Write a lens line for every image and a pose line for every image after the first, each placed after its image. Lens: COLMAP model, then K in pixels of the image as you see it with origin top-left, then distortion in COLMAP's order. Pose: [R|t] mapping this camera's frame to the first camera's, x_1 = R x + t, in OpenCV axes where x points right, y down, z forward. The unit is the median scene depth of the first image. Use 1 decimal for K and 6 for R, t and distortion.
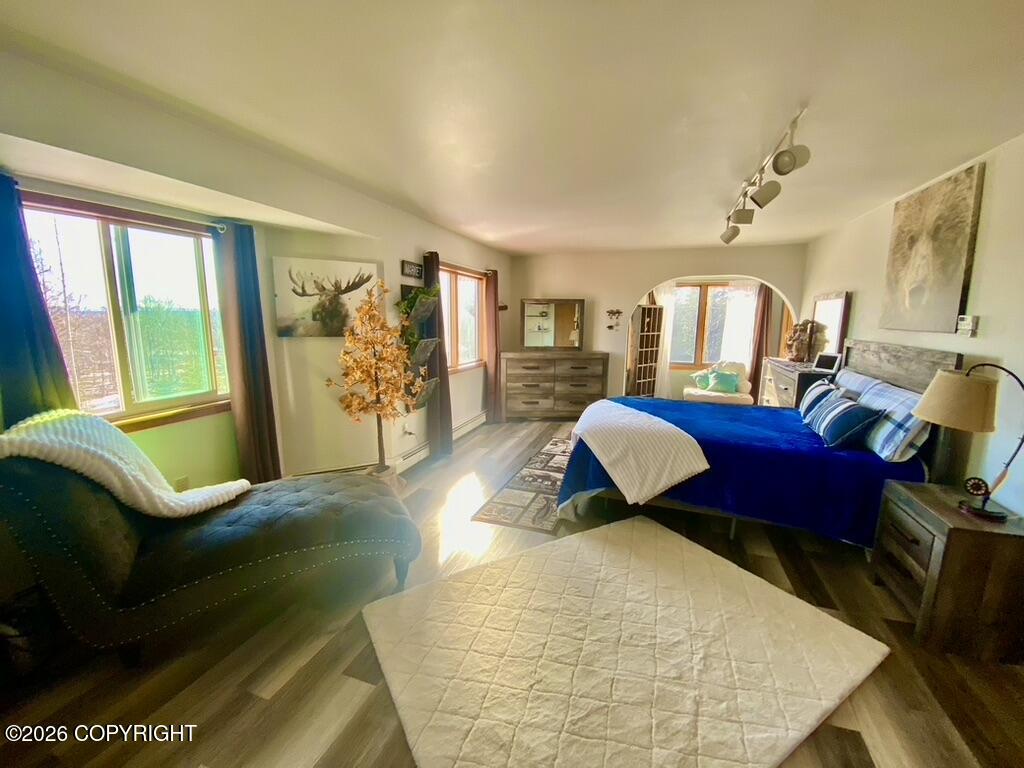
lens RADIAL K [[415.3, 0, 484.0], [0, 415.3, 383.8], [0, 0, 1]] dist [-0.000695, -0.000247]
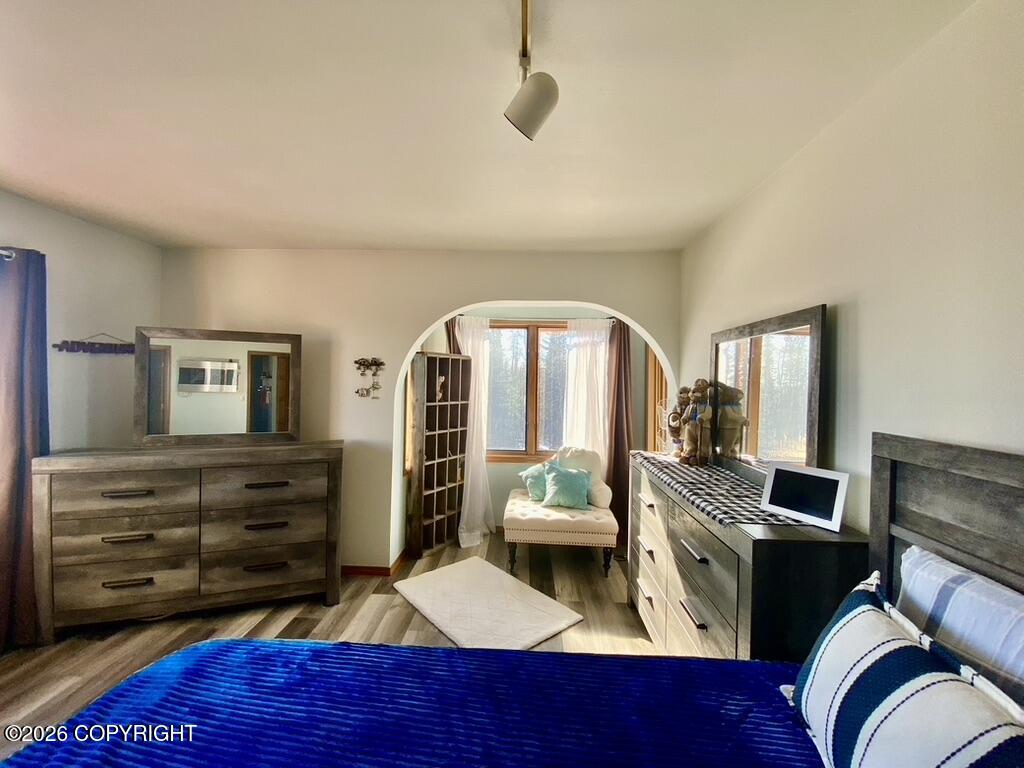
lens RADIAL K [[415.3, 0, 484.0], [0, 415.3, 383.8], [0, 0, 1]] dist [-0.000695, -0.000247]
pose [[0.954313, 0.009006, 0.298672, 0.310297], [0.035609, 0.988995, -0.143599, -0.071712], [-0.296679, 0.147674, 0.943490, 0.500206]]
